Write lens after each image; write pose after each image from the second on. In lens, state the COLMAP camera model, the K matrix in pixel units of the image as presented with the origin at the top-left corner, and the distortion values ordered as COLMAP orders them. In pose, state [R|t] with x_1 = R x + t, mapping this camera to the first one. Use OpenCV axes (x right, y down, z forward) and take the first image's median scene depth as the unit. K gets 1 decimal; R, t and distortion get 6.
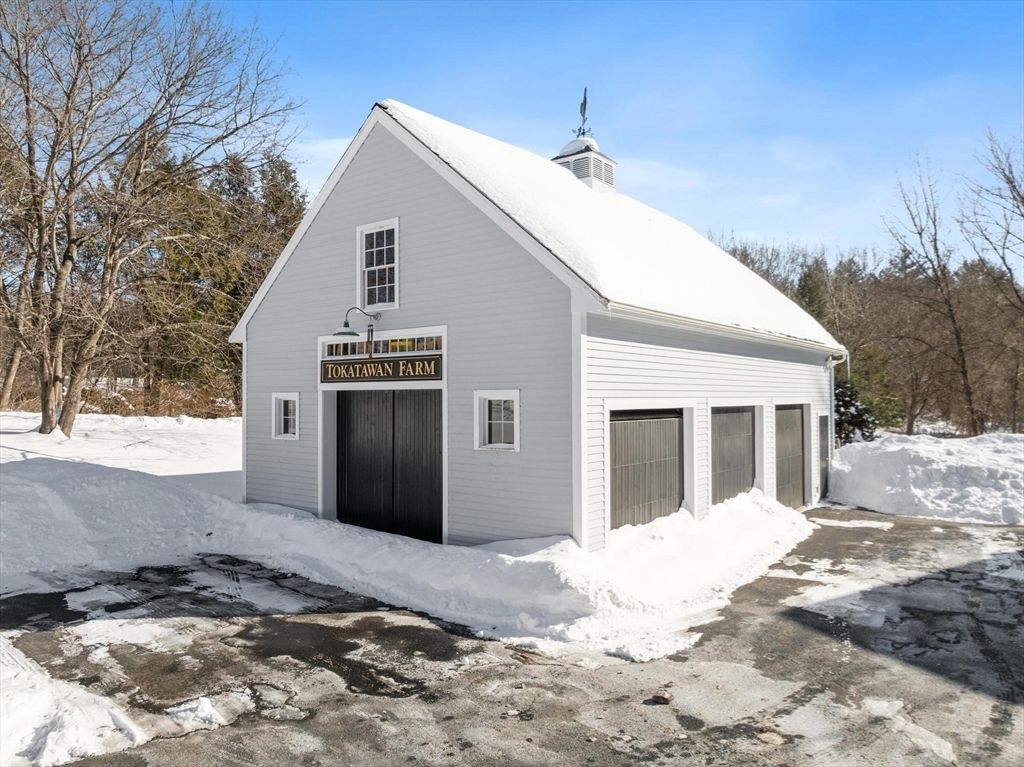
lens RADIAL K [[723.1, 0, 509.9], [0, 723.1, 384.0], [0, 0, 1]] dist [-0.039477, 0.001490]
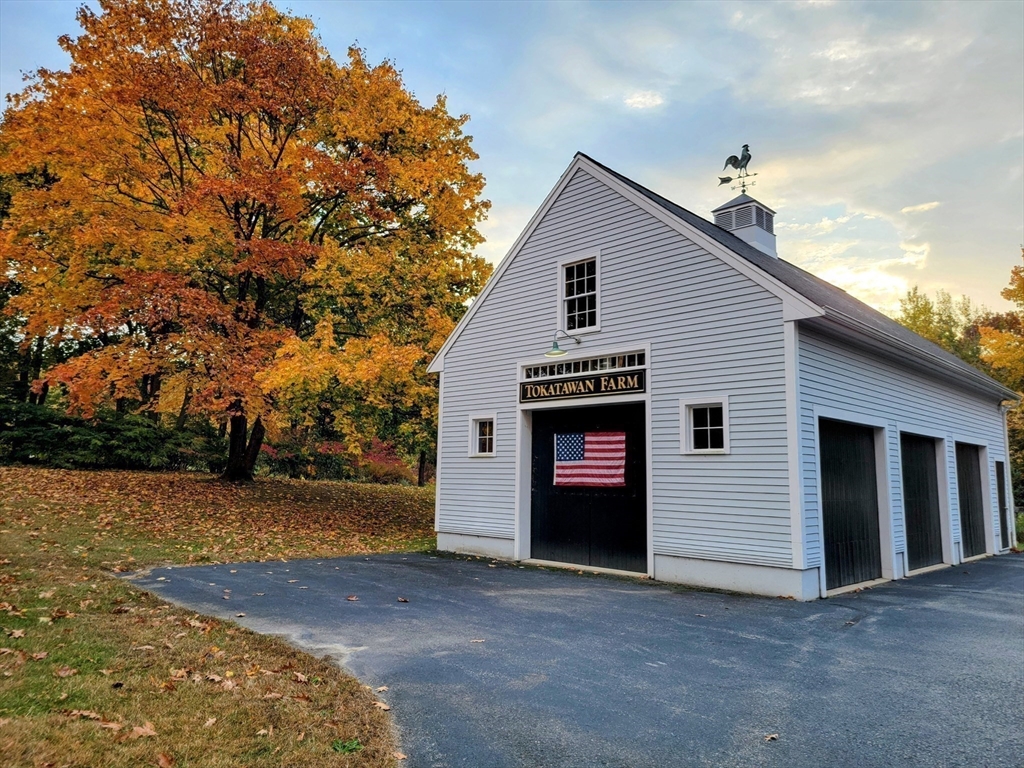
lens RADIAL K [[701.0, 0, 518.1], [0, 701.0, 388.9], [0, 0, 1]] dist [0.033396, 0.000739]
pose [[0.992744, 0.005984, -0.120097, -0.149451], [-0.019160, 0.993873, -0.108859, 0.102552], [0.118710, 0.110370, 0.986776, -0.058497]]
